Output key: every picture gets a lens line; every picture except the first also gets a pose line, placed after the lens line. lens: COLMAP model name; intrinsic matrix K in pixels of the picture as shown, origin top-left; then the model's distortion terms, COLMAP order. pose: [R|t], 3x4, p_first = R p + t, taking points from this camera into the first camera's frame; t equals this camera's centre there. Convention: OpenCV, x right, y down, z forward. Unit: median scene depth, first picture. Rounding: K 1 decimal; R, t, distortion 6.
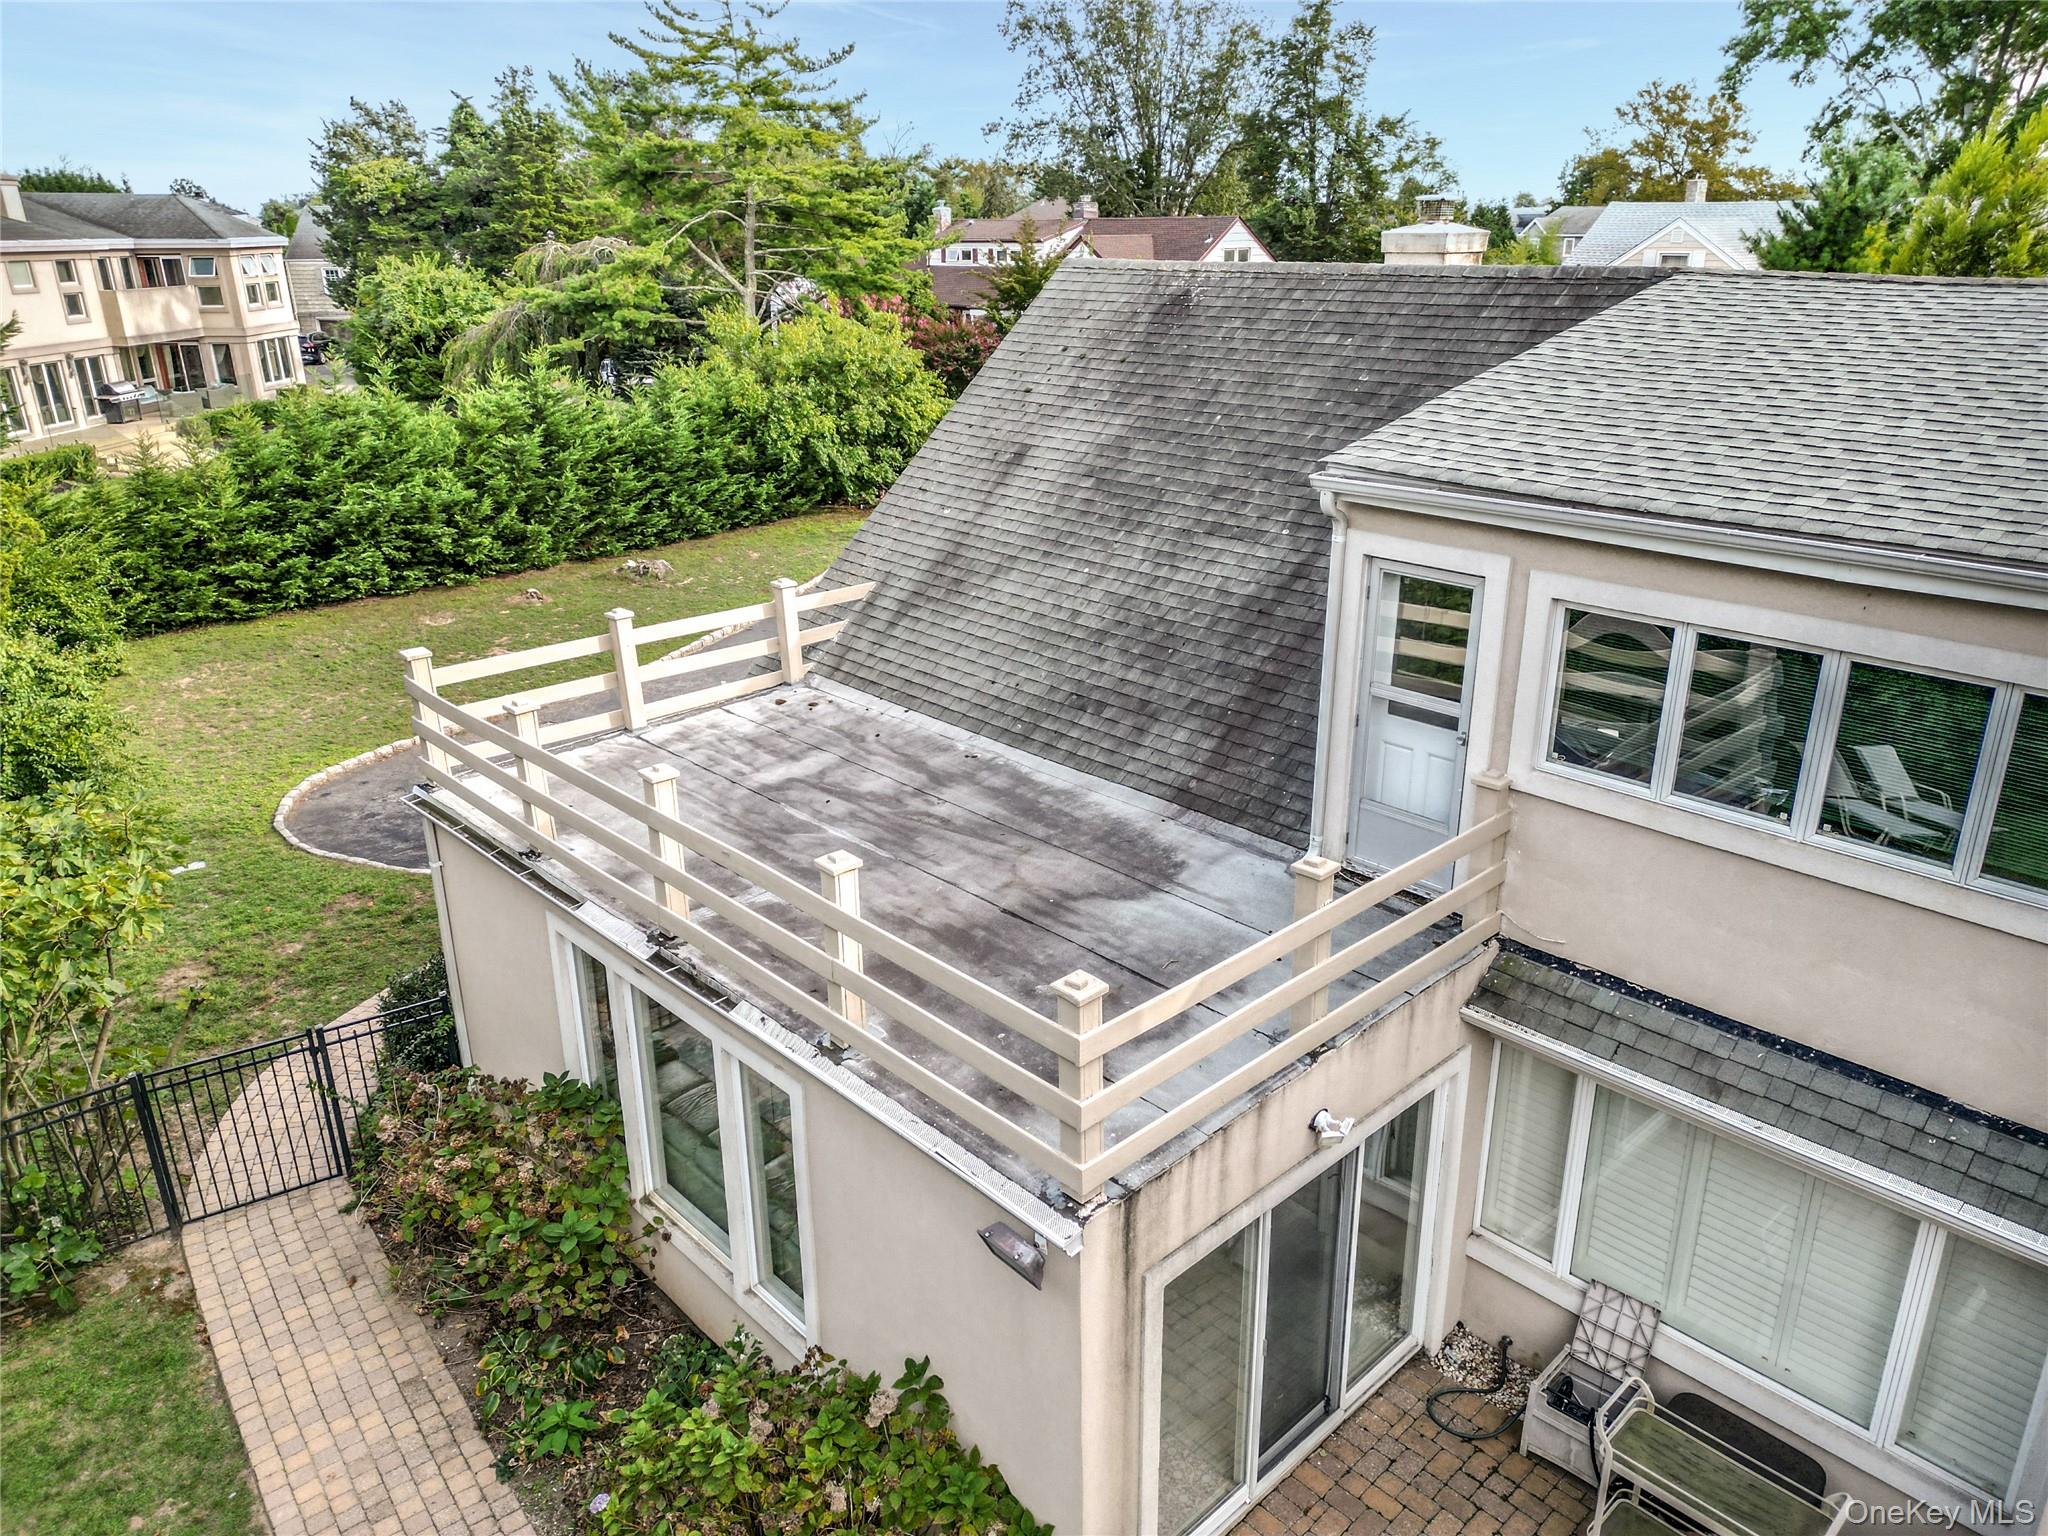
lens RADIAL K [[1422.9, 0, 1024.1], [0, 1422.9, 770.5], [0, 0, 1]] dist [0.006913, -0.026909]
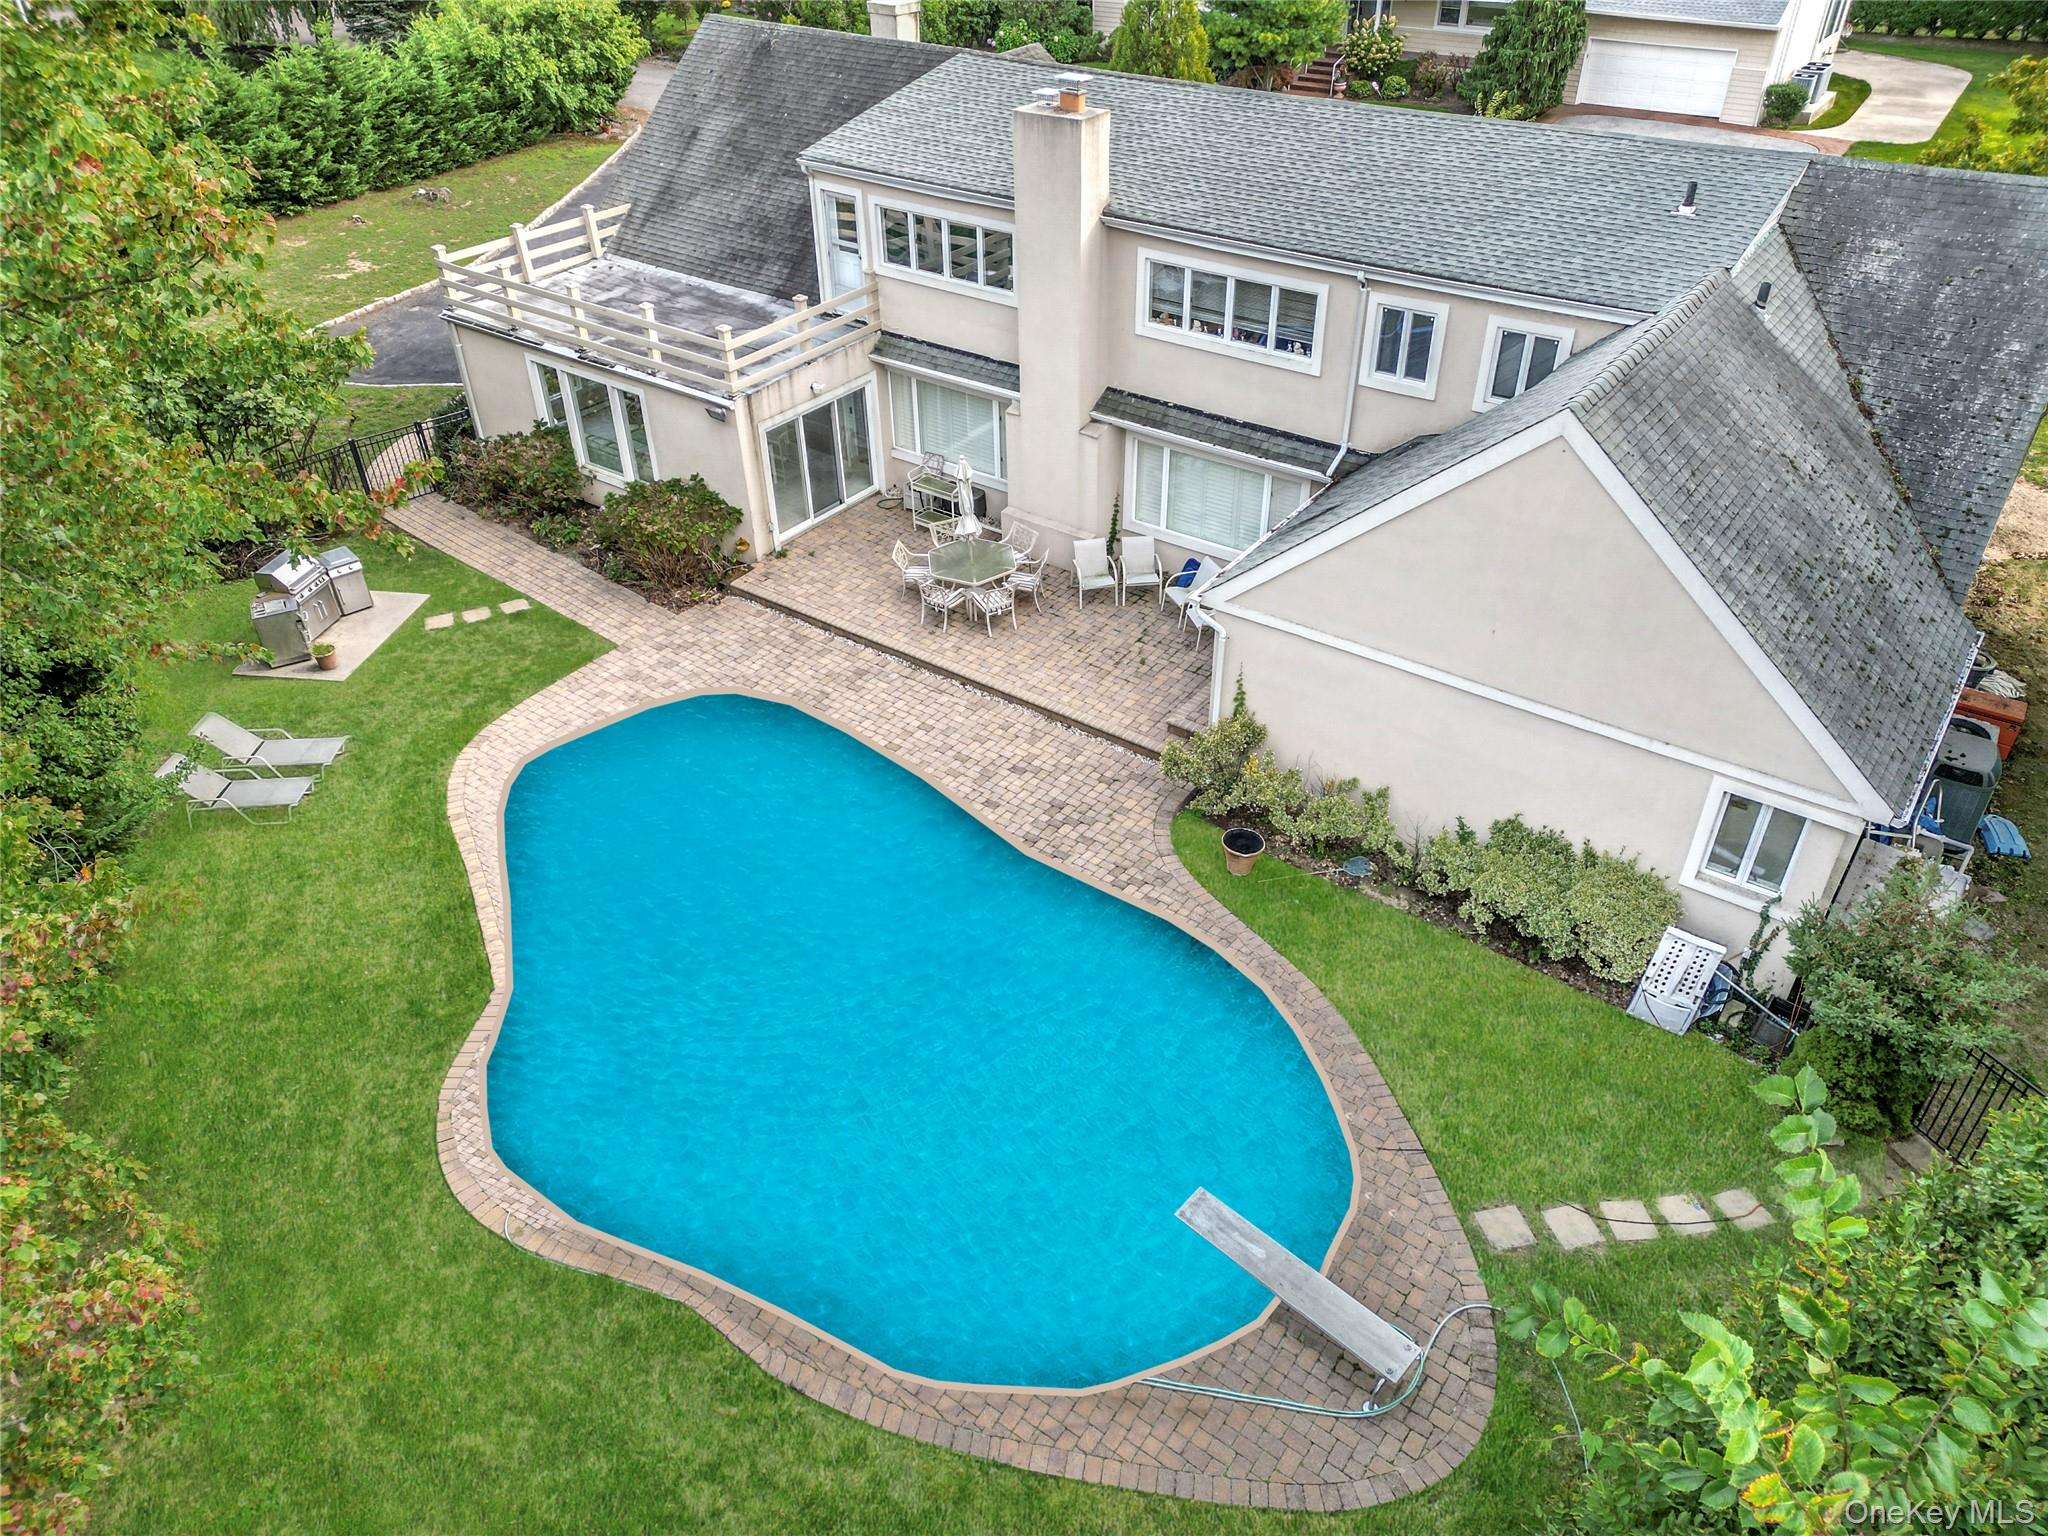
lens RADIAL K [[1422.9, 0, 1058.9], [0, 1422.9, 817.0], [0, 0, 1]] dist [0.006913, -0.026909]
pose [[0.979716, -0.113630, 0.165062, 0.068083], [0.061189, 0.953984, 0.293549, 0.163917], [-0.190823, -0.277494, 0.941586, -1.449821]]
